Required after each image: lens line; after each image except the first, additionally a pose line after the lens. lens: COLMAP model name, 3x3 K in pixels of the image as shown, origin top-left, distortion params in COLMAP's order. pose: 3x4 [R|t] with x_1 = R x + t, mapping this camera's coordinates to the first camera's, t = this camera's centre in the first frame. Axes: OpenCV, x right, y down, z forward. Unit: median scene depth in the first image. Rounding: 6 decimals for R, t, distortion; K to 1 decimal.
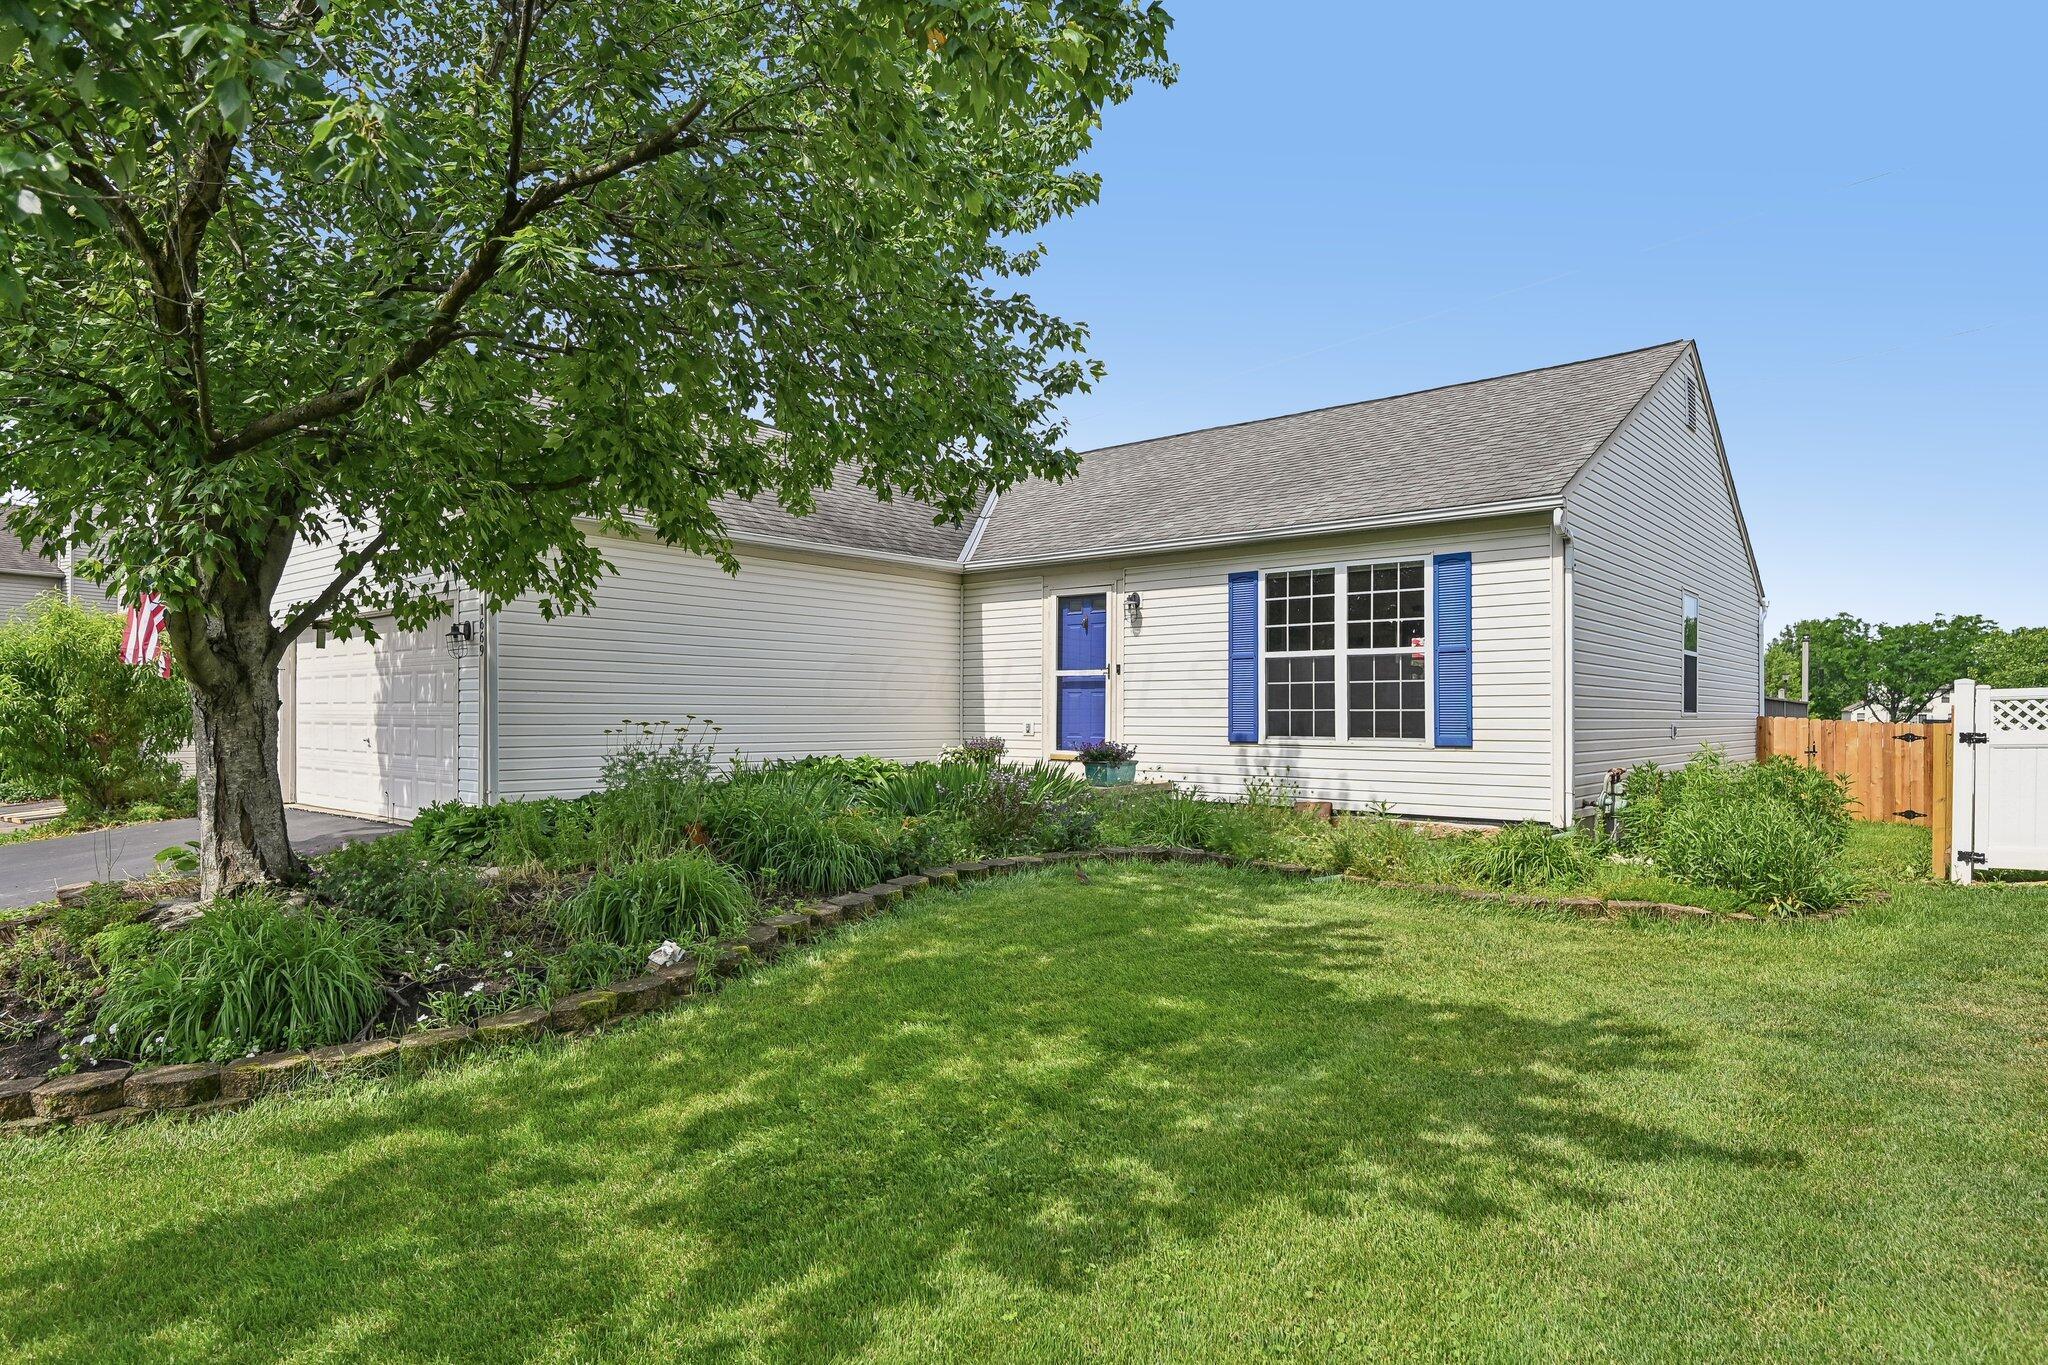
lens RADIAL K [[1094.9, 0, 1035.5], [0, 1094.9, 691.7], [0, 0, 1]] dist [-0.005316, 0.000263]
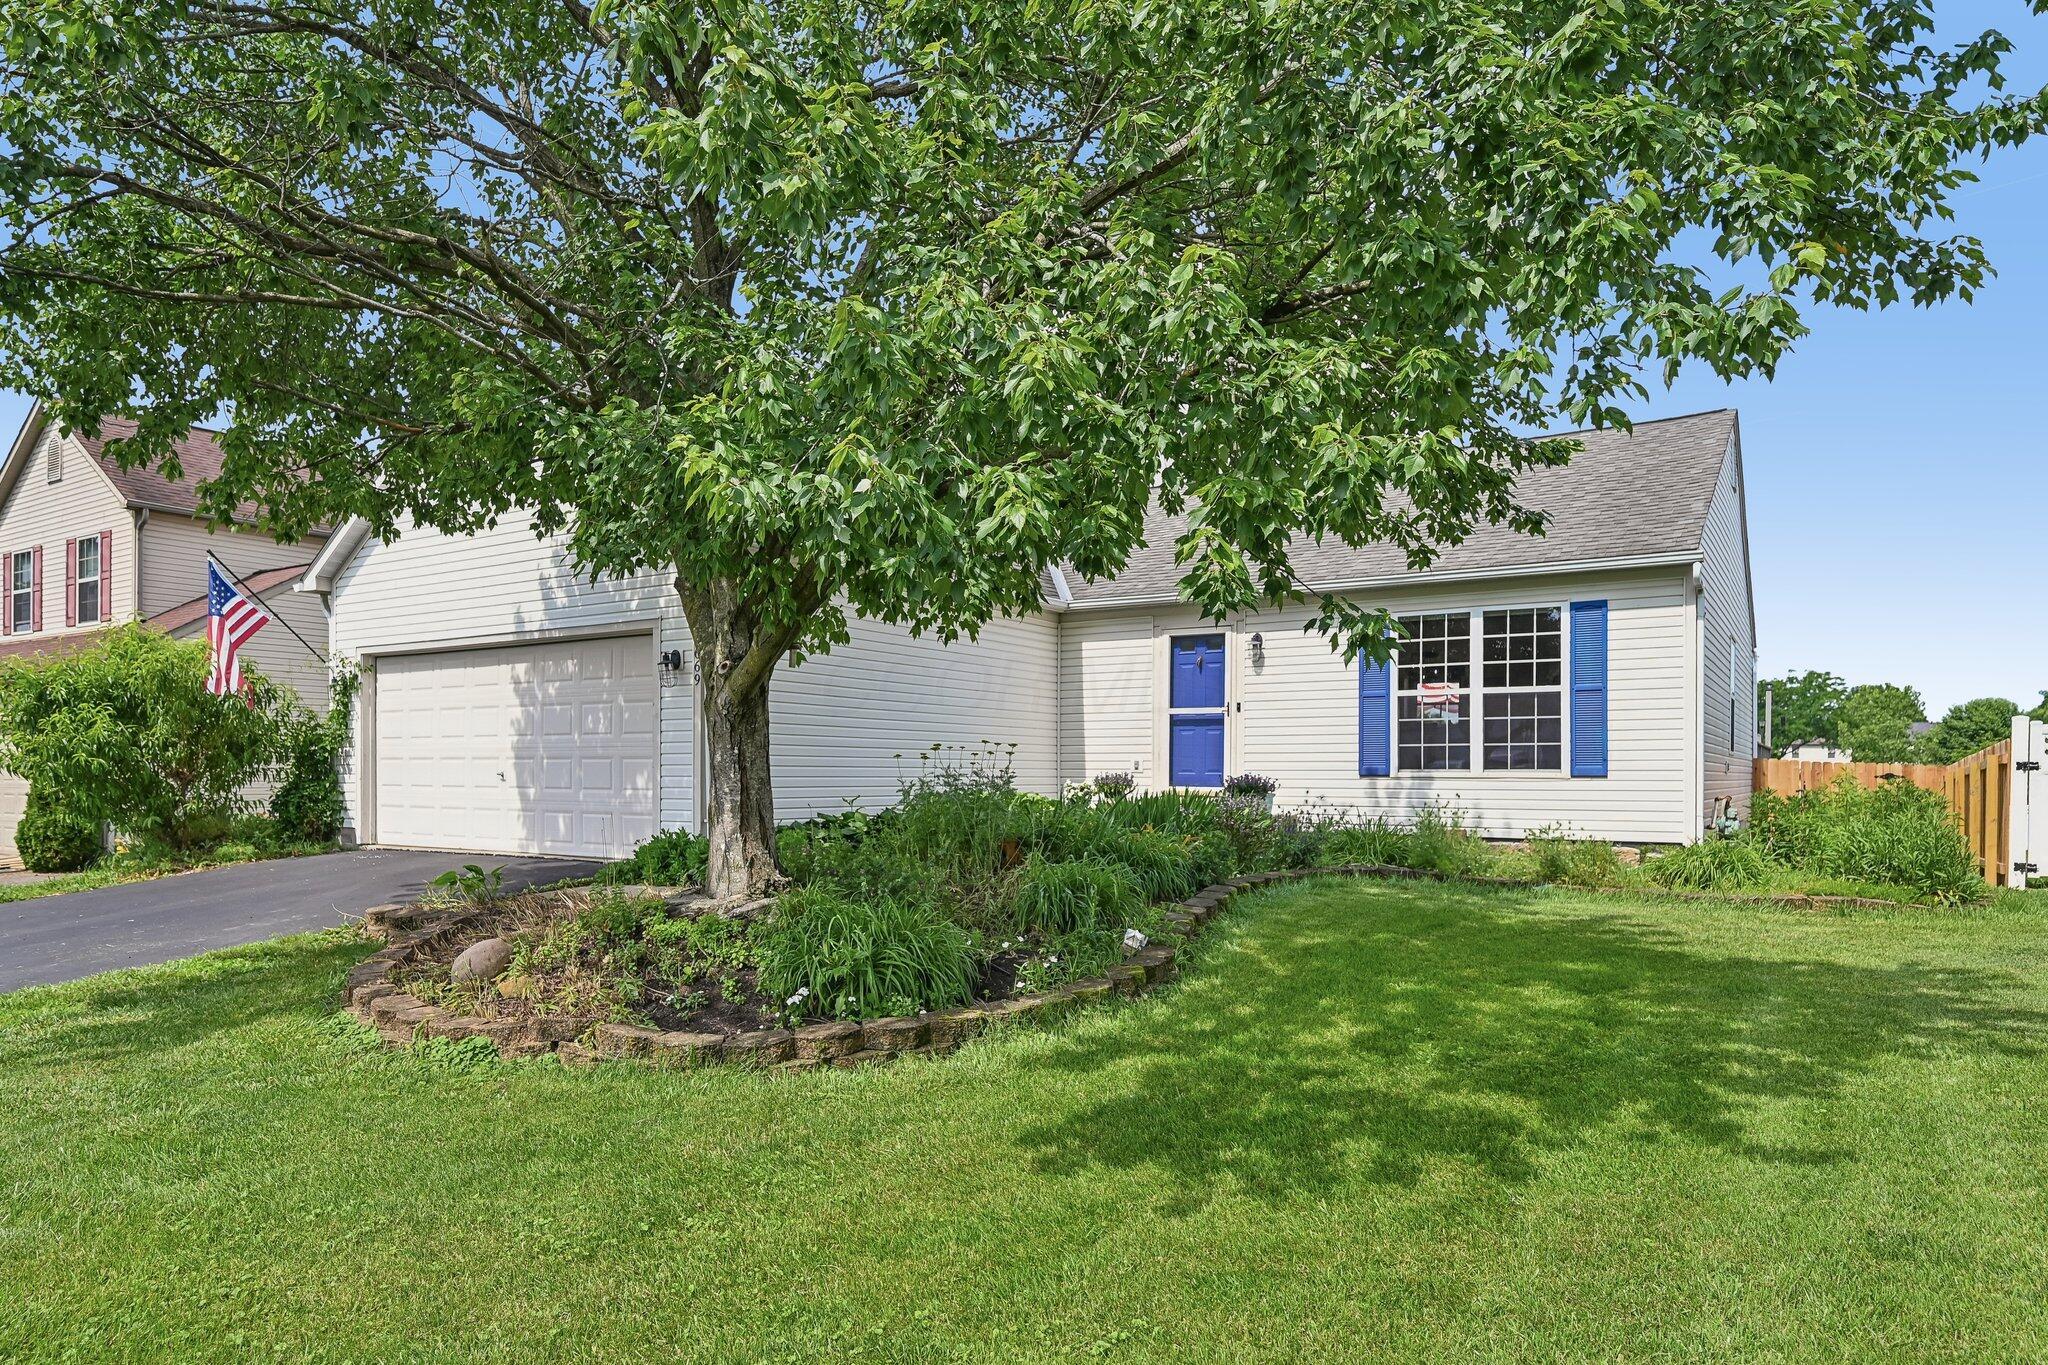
lens RADIAL K [[1180.6, 0, 1041.6], [0, 1180.6, 762.8], [0, 0, 1]] dist [0.001021, -0.003502]
pose [[0.991808, 0.000855, 0.127738, -0.305507], [-0.002773, 0.999886, 0.014846, 0.019661], [-0.127710, -0.015078, 0.991697, -0.106135]]
